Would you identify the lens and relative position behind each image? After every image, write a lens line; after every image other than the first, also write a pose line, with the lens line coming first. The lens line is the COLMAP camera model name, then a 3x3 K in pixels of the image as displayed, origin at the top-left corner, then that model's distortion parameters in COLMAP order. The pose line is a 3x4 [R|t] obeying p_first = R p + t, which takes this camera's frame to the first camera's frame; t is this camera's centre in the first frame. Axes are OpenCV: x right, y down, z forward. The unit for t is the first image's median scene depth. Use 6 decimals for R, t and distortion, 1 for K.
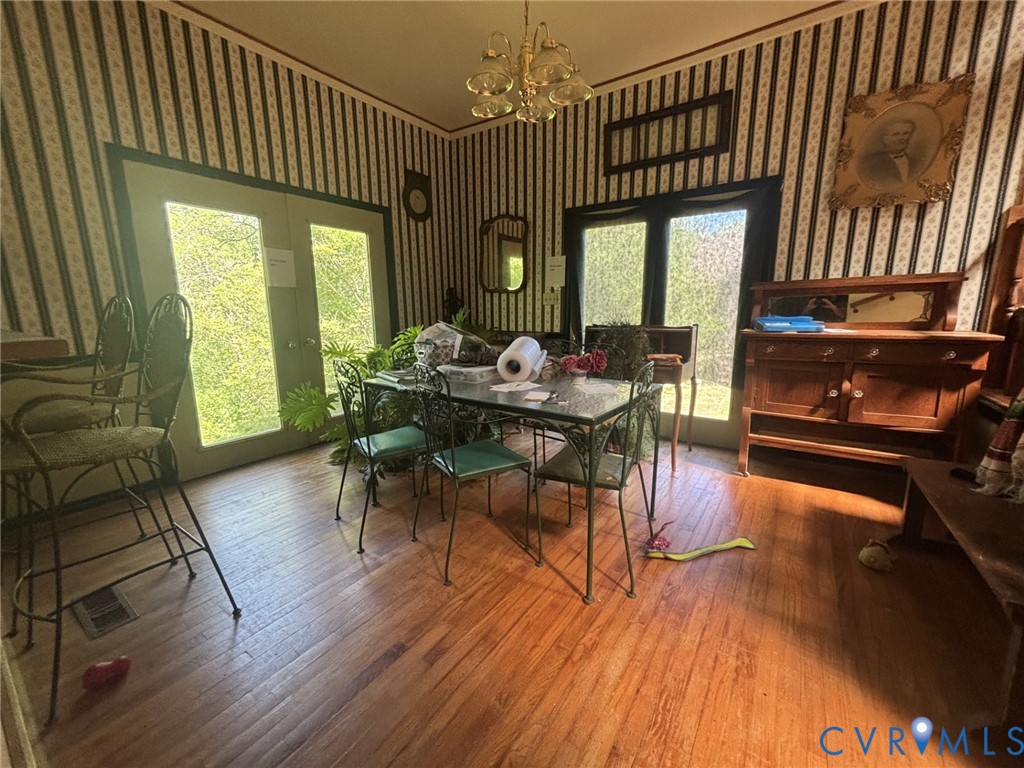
lens RADIAL K [[415.1, 0, 517.4], [0, 415.1, 385.1], [0, 0, 1]] dist [0.000696, 0.002018]
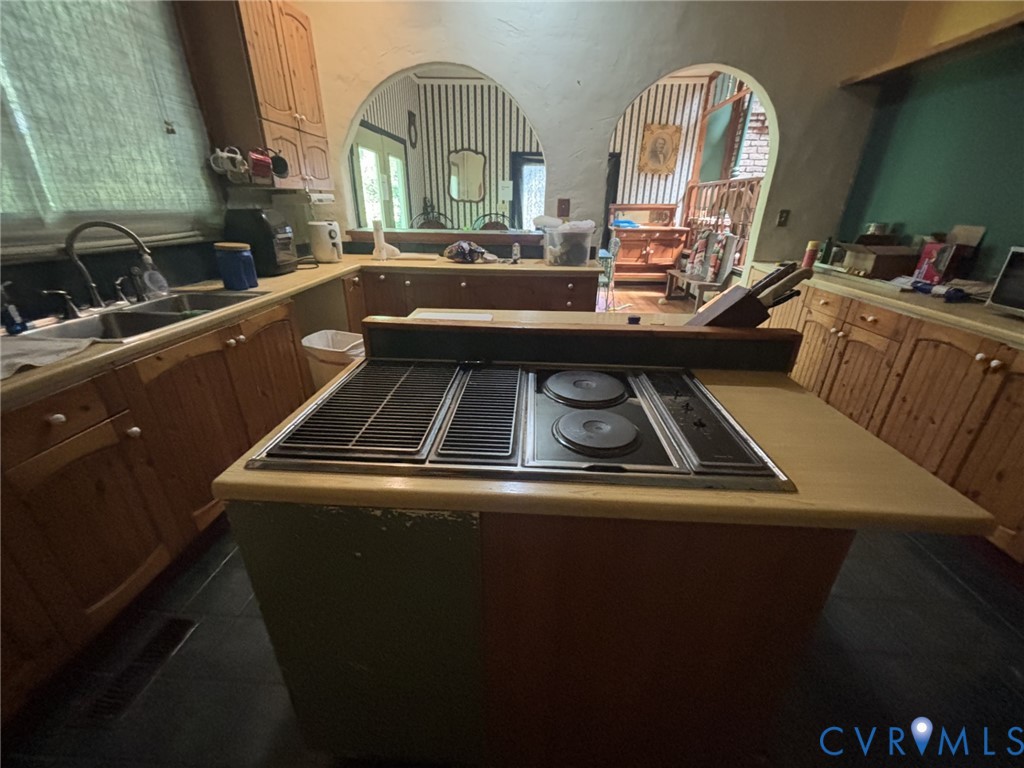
lens RADIAL K [[415.1, 0, 515.6], [0, 415.1, 382.8], [0, 0, 1]] dist [0.000696, 0.002018]
pose [[0.853293, -0.190947, 0.485212, -1.191014], [0.075148, 0.965856, 0.247941, 0.091961], [-0.515988, -0.175103, 0.838508, -0.811243]]
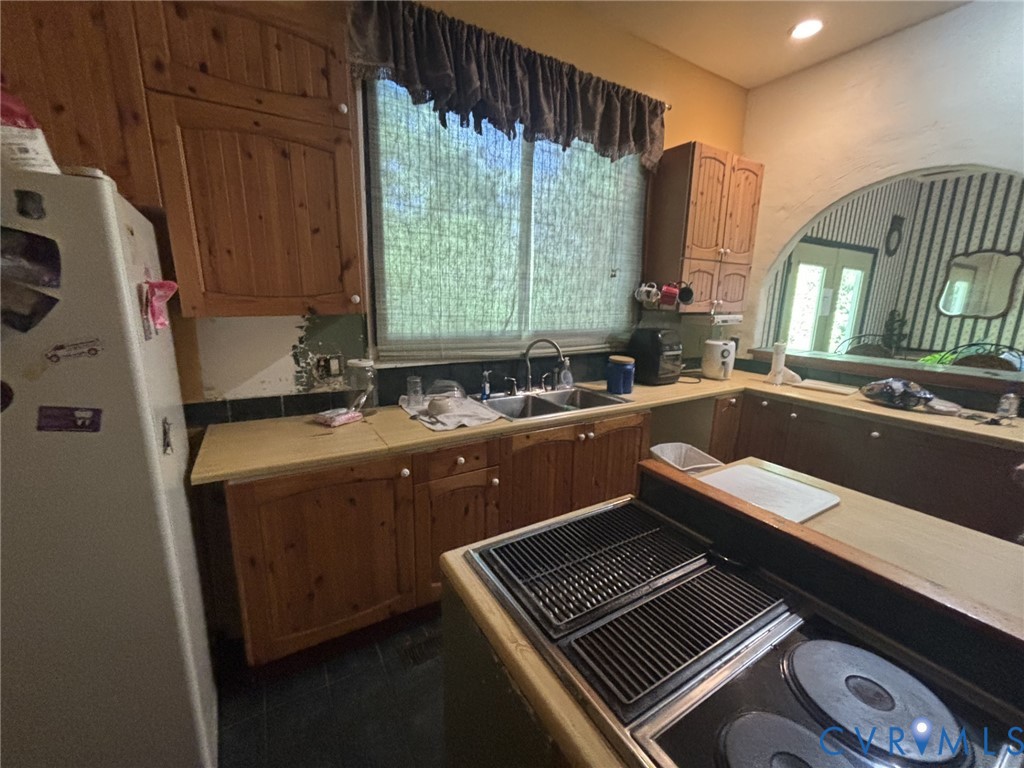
lens RADIAL K [[415.1, 0, 516.6], [0, 415.1, 384.9], [0, 0, 1]] dist [0.000696, 0.002018]
pose [[0.910890, 0.109510, -0.397852, -1.055049], [-0.098603, 0.993976, 0.047841, 0.035350], [0.400694, -0.004348, 0.916201, -0.808254]]
